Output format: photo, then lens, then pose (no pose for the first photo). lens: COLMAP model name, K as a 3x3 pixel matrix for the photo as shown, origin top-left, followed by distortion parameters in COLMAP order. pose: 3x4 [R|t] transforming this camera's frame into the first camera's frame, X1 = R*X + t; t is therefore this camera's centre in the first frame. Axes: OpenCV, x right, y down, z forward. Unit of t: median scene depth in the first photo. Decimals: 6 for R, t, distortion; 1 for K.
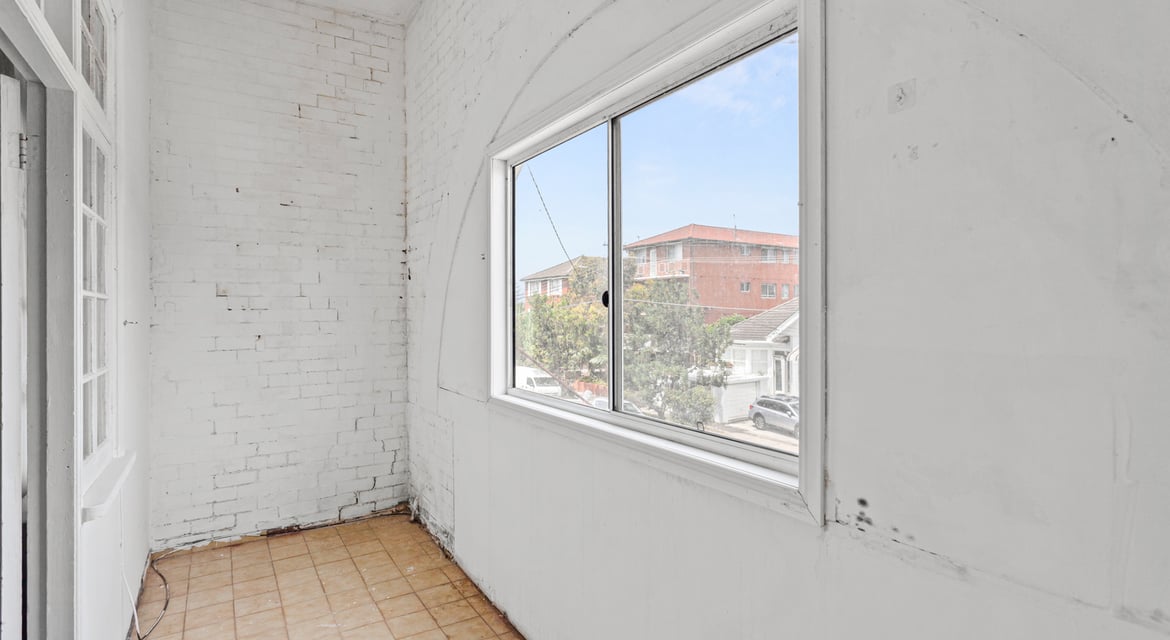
lens RADIAL K [[578.7, 0, 585.0], [0, 578.7, 320.0], [0, 0, 1]] dist [-0.000392, 0.001453]
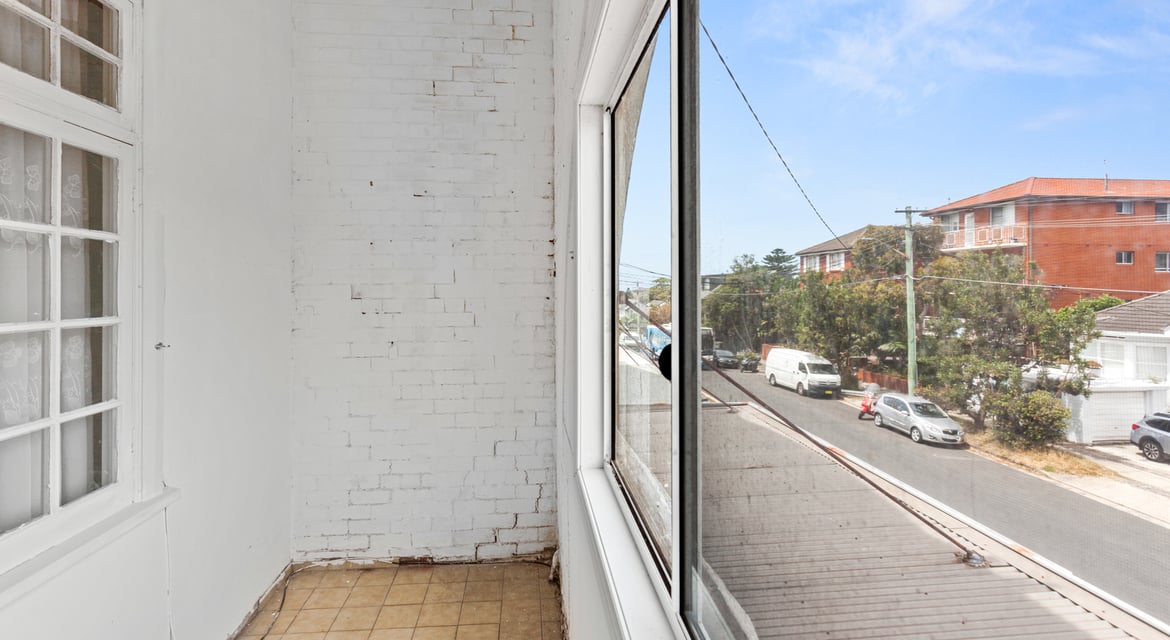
lens RADIAL K [[558.6, 0, 583.6], [0, 558.6, 283.8], [0, 0, 1]] dist [0.004140, 0.001823]
pose [[0.878438, 0.004881, -0.477832, 0.102406], [-0.011319, 0.999880, -0.010595, -0.050608], [0.477723, 0.014716, 0.878387, 0.325998]]
